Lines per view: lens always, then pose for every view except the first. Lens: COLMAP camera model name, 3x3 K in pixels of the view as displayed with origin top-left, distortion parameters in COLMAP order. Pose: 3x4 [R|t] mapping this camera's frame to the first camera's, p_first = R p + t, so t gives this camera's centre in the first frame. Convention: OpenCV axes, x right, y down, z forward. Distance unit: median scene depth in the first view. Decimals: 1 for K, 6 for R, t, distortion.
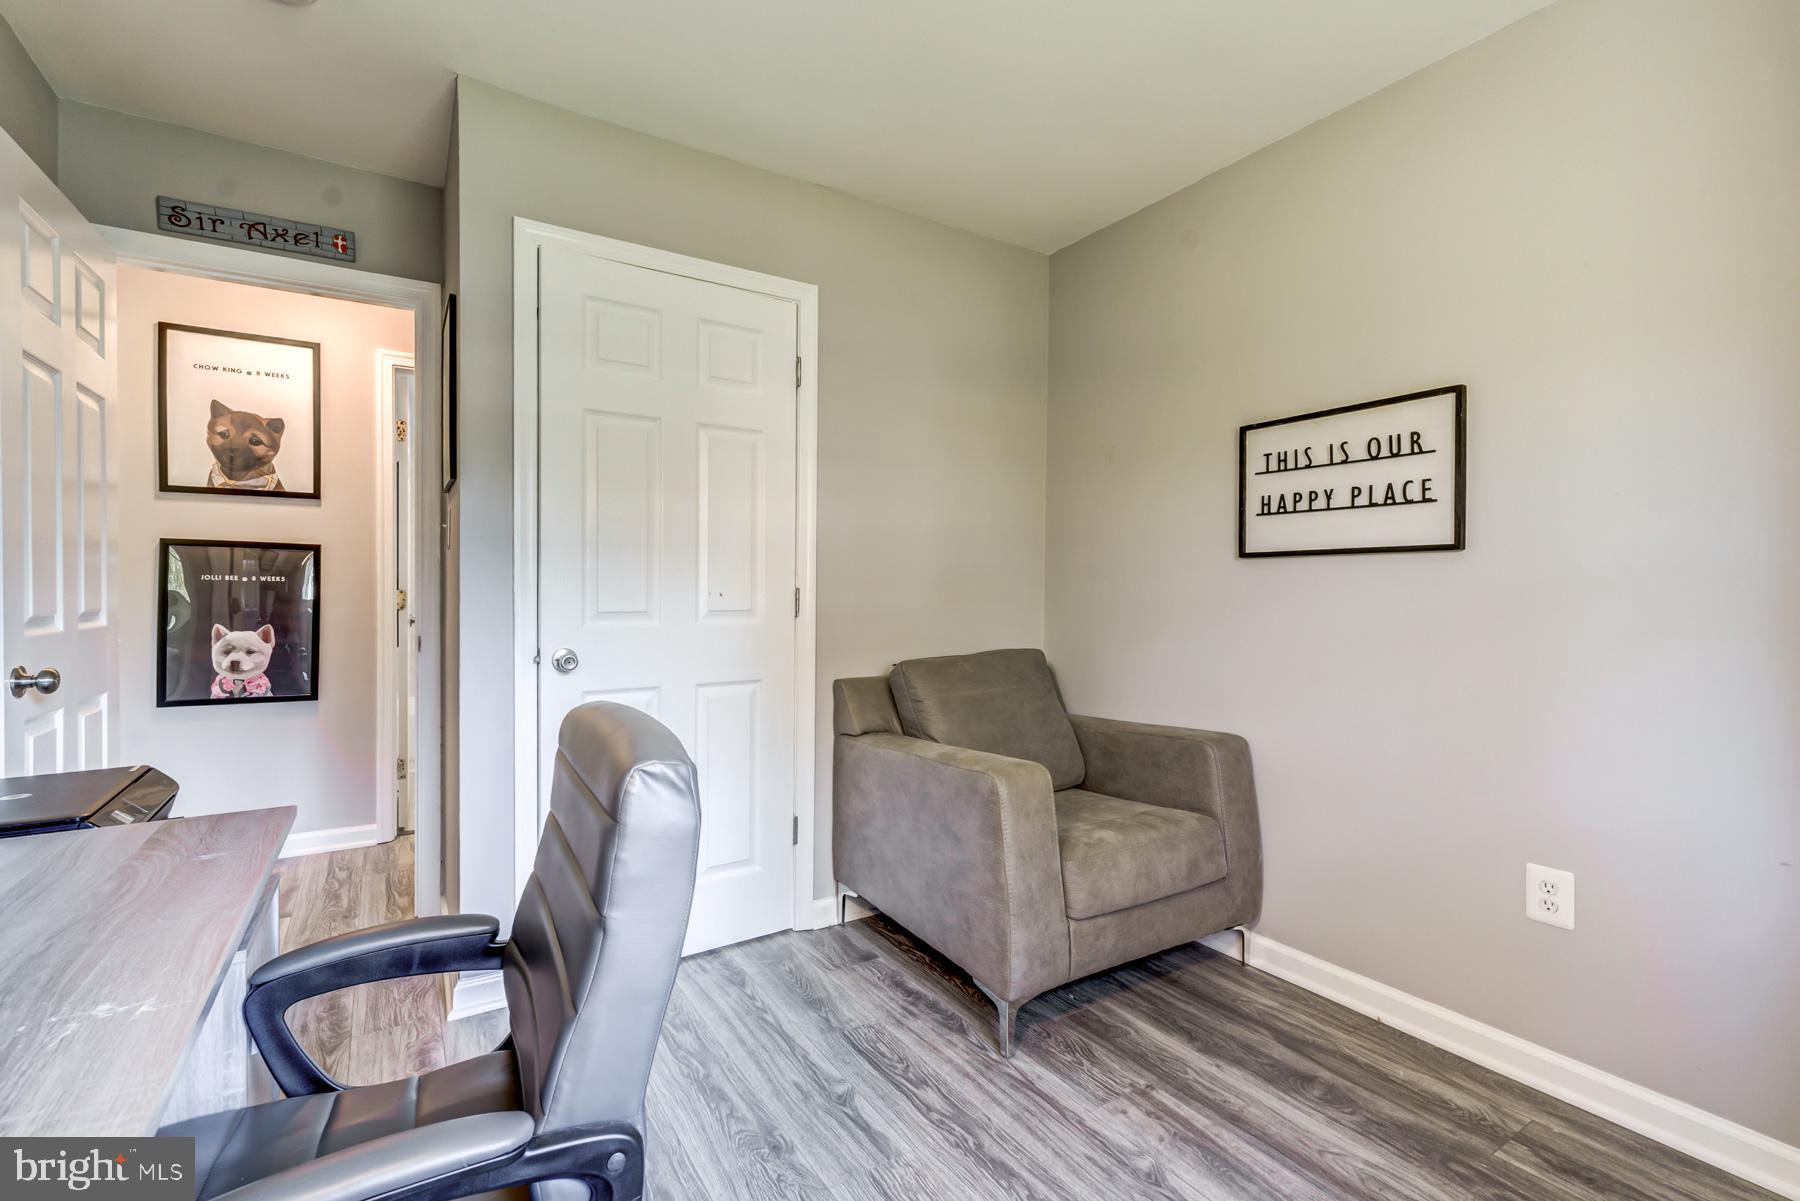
lens RADIAL K [[804.7, 0, 910.1], [0, 804.7, 585.3], [0, 0, 1]] dist [0.001068, 0.001113]
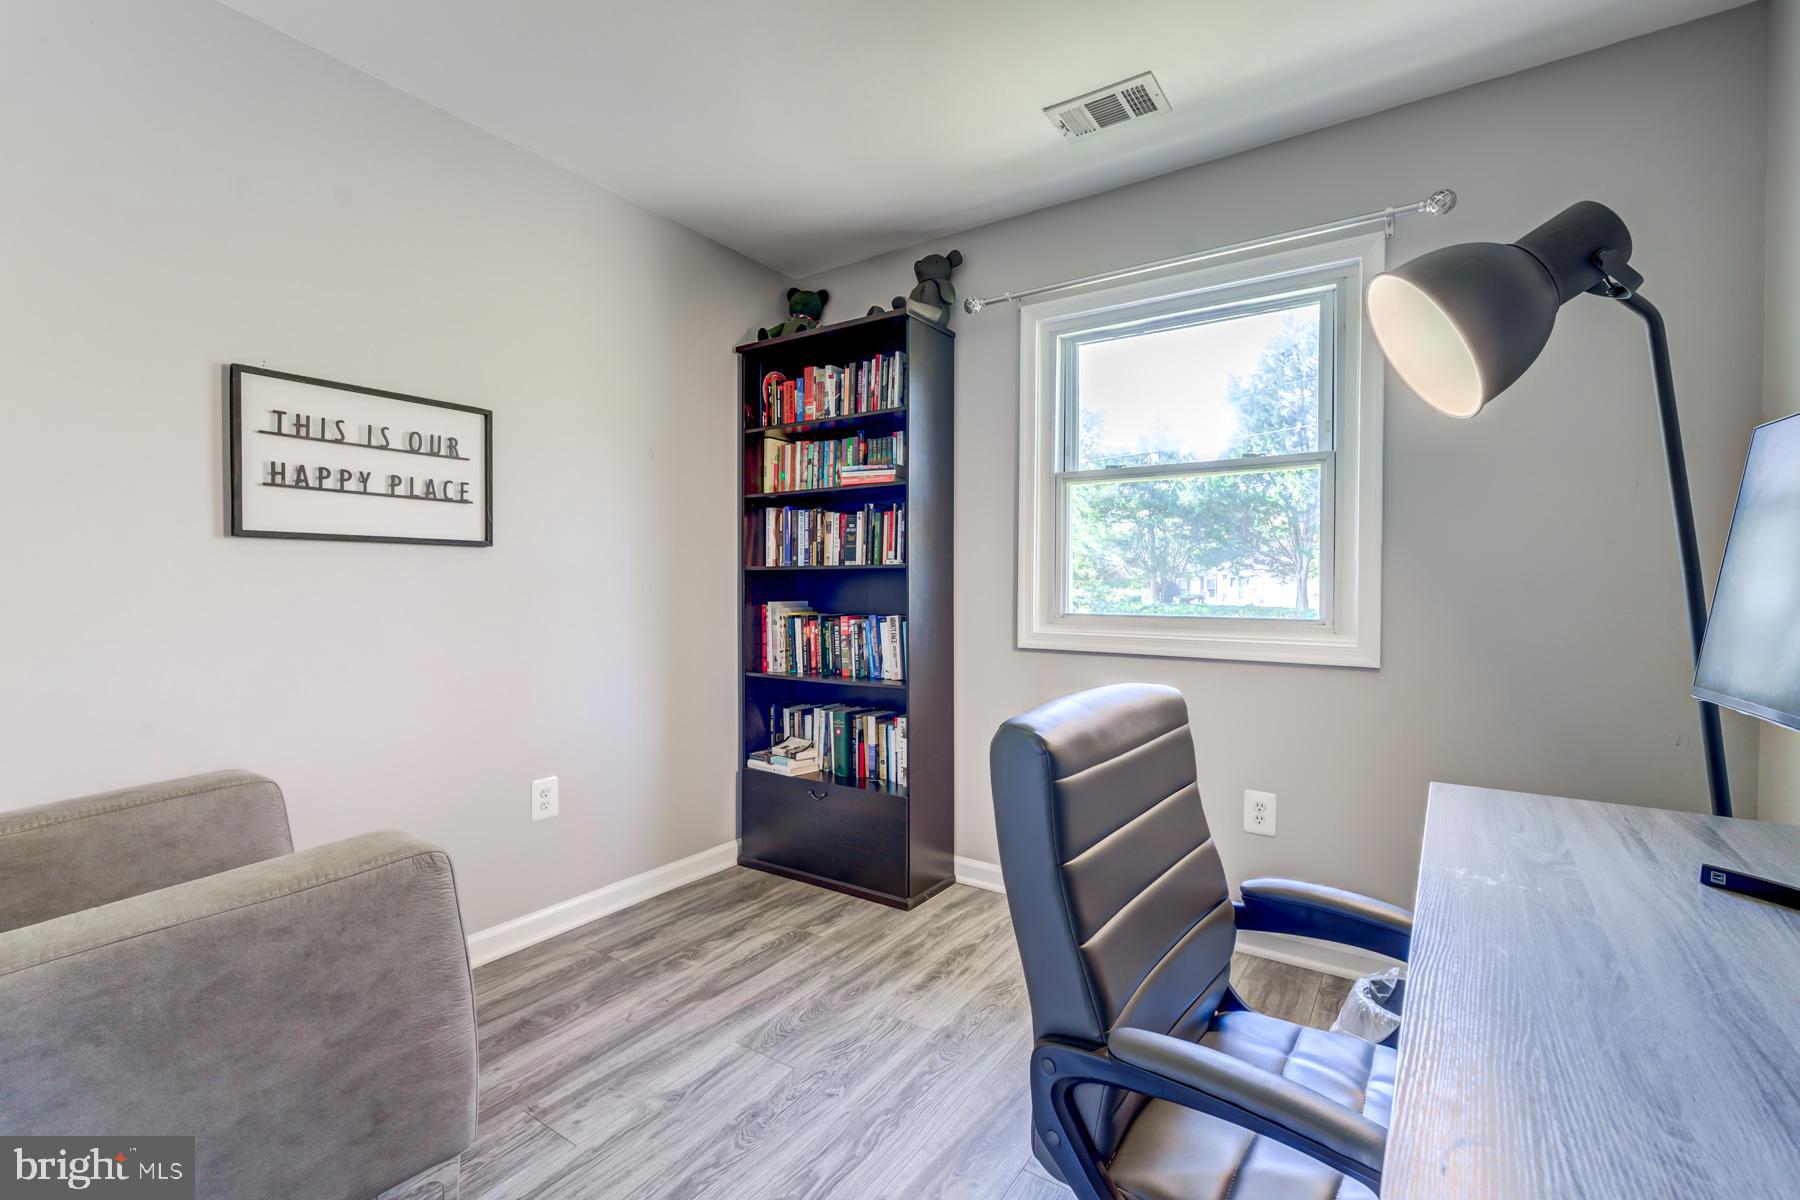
lens RADIAL K [[804.7, 0, 910.1], [0, 804.7, 584.8], [0, 0, 1]] dist [0.001068, 0.001113]
pose [[-0.393804, -0.005171, 0.919180, -0.639365], [-0.010356, 0.999946, 0.001188, 0.005239], [-0.919136, -0.009052, -0.393836, 0.842597]]
